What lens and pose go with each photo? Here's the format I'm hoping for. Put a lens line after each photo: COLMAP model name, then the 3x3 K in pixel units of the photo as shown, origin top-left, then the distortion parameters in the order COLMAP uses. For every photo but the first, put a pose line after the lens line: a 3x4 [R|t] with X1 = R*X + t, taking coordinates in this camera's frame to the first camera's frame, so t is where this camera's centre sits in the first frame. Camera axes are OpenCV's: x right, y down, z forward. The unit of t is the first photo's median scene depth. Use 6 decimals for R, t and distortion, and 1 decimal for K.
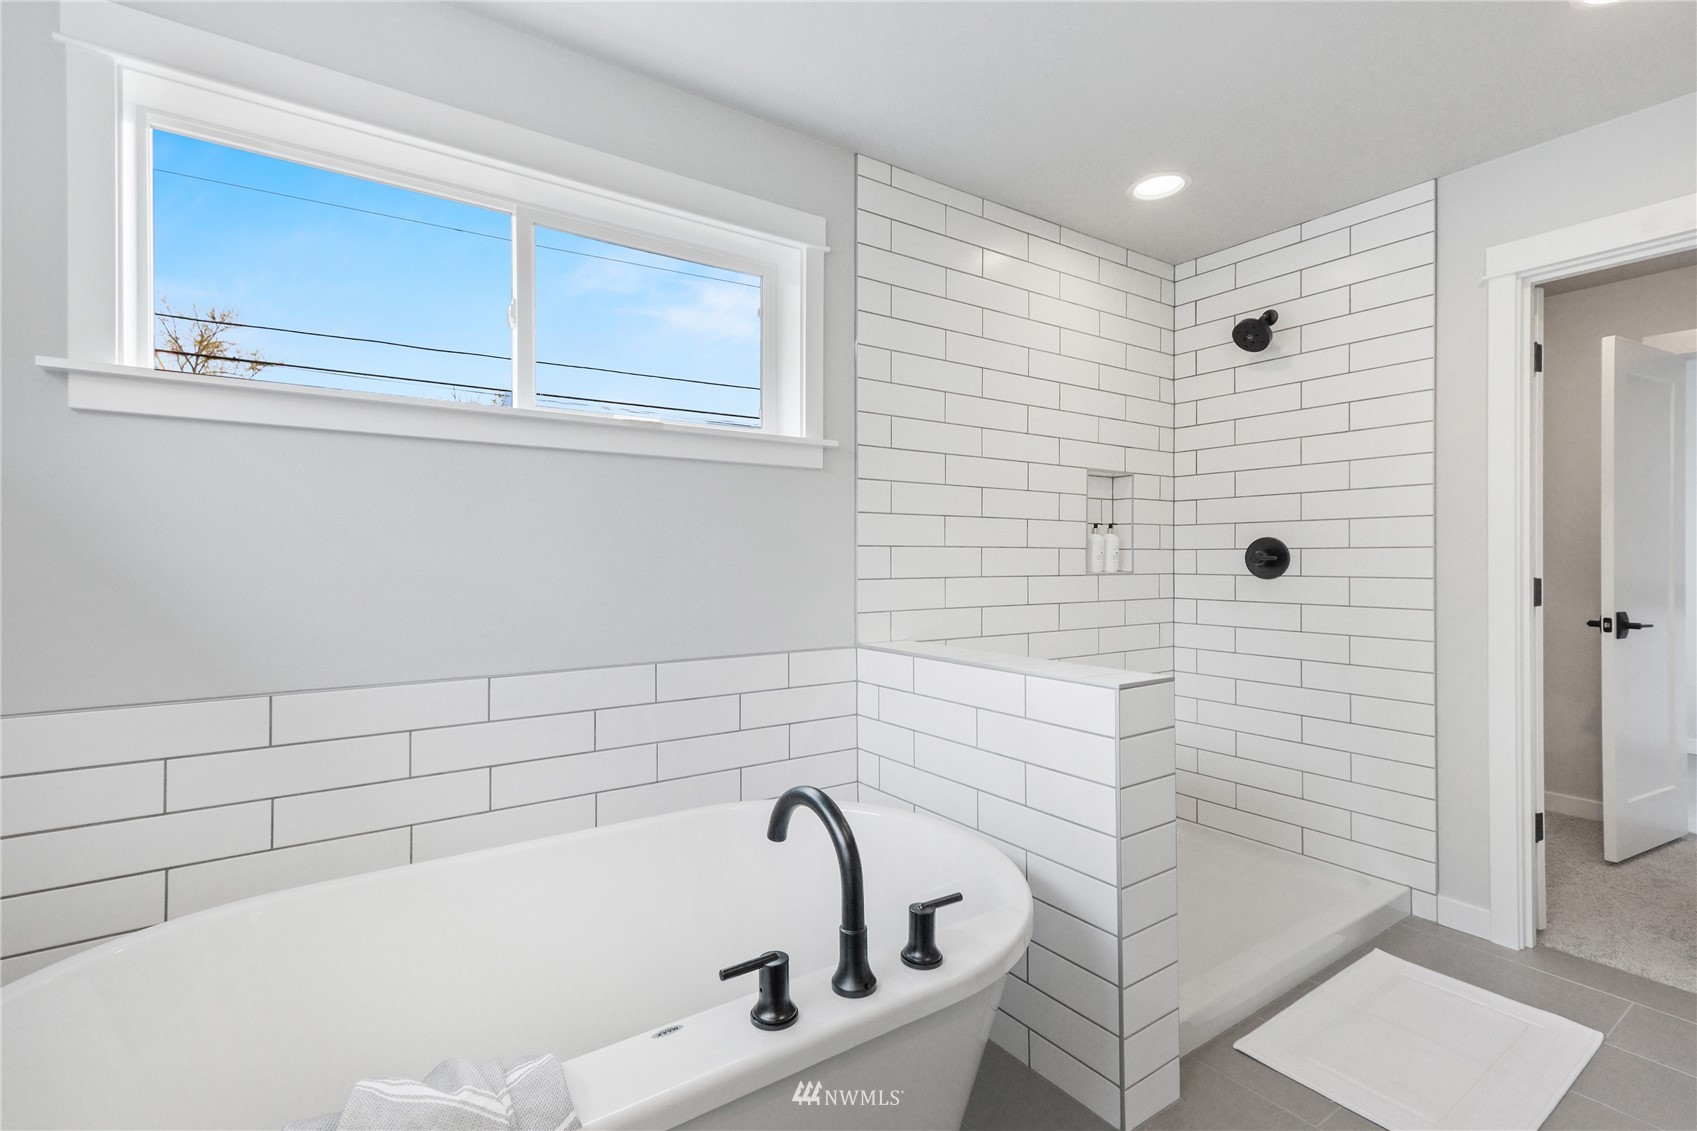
lens RADIAL K [[782.8, 0, 847.7], [0, 782.8, 559.4], [0, 0, 1]] dist [0.010215, 0.004046]
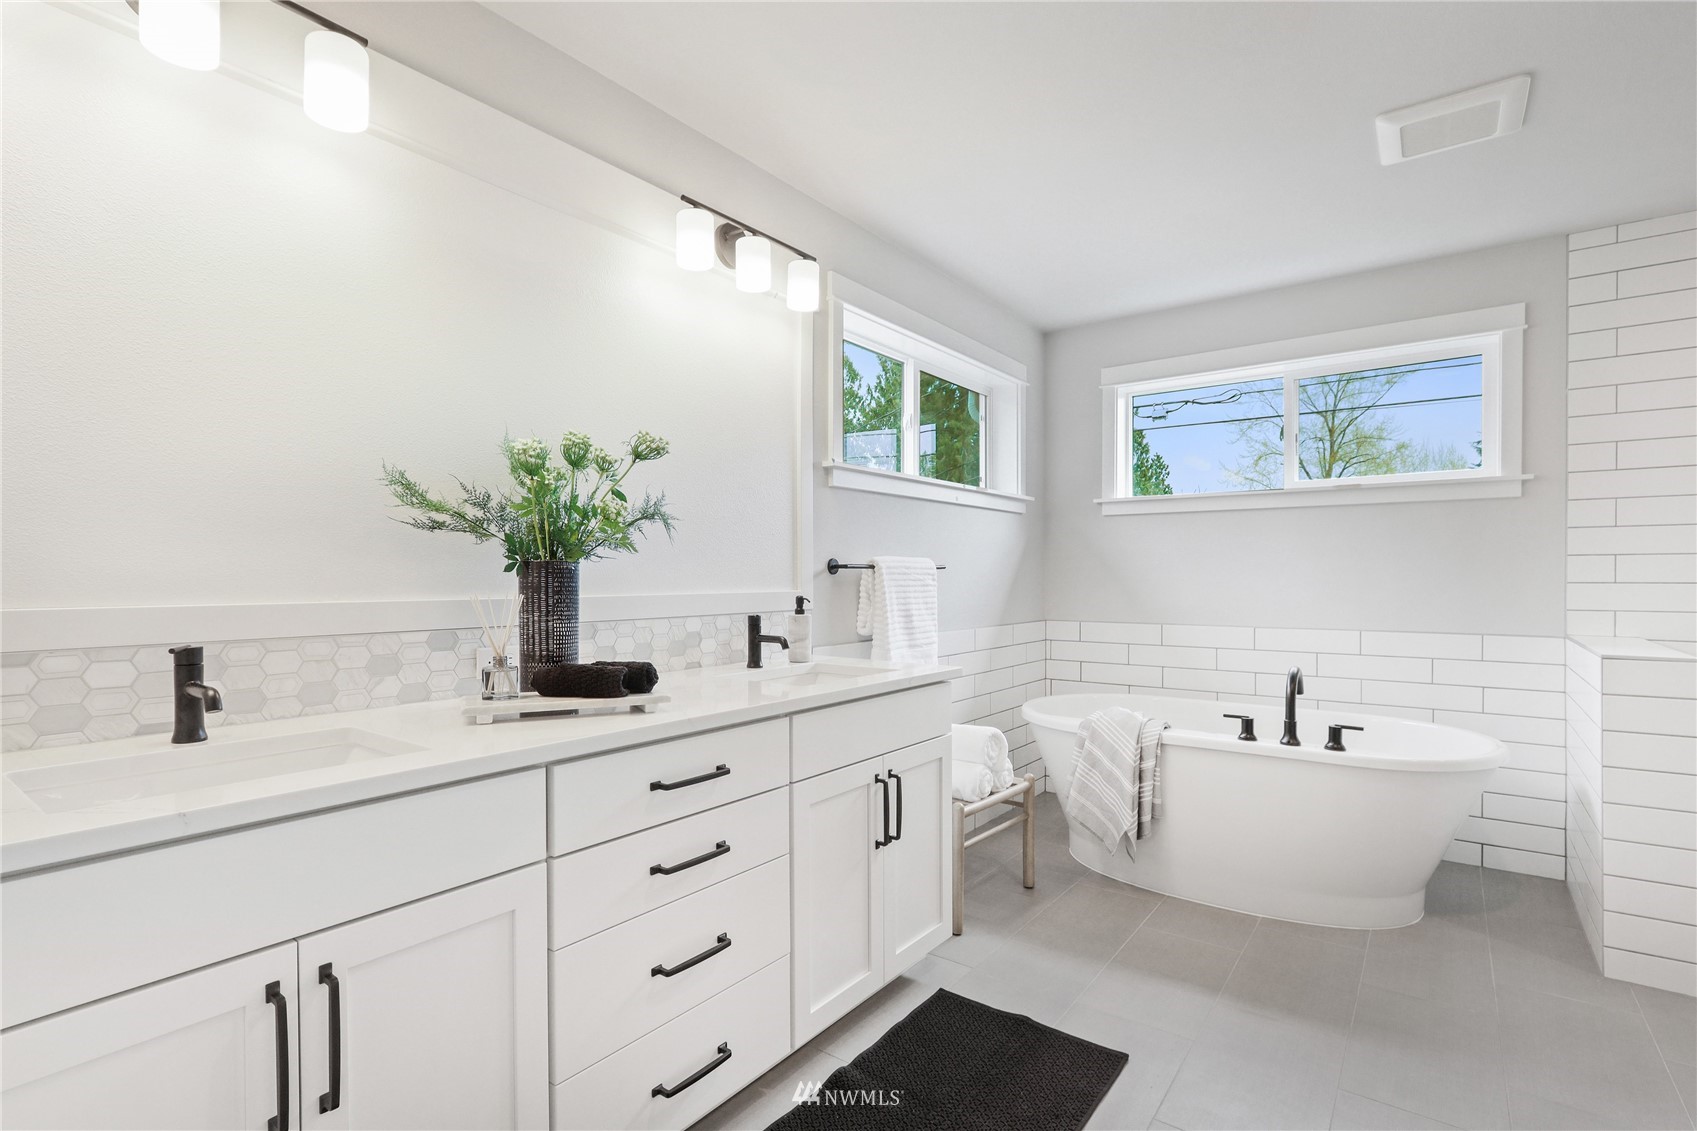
lens RADIAL K [[782.8, 0, 849.2], [0, 782.8, 569.8], [0, 0, 1]] dist [0.010215, 0.004046]
pose [[0.351185, -0.004536, -0.936295, 0.803953], [0.006164, 0.999978, -0.002532, 0.001304], [0.936286, -0.004882, 0.351205, -0.504477]]
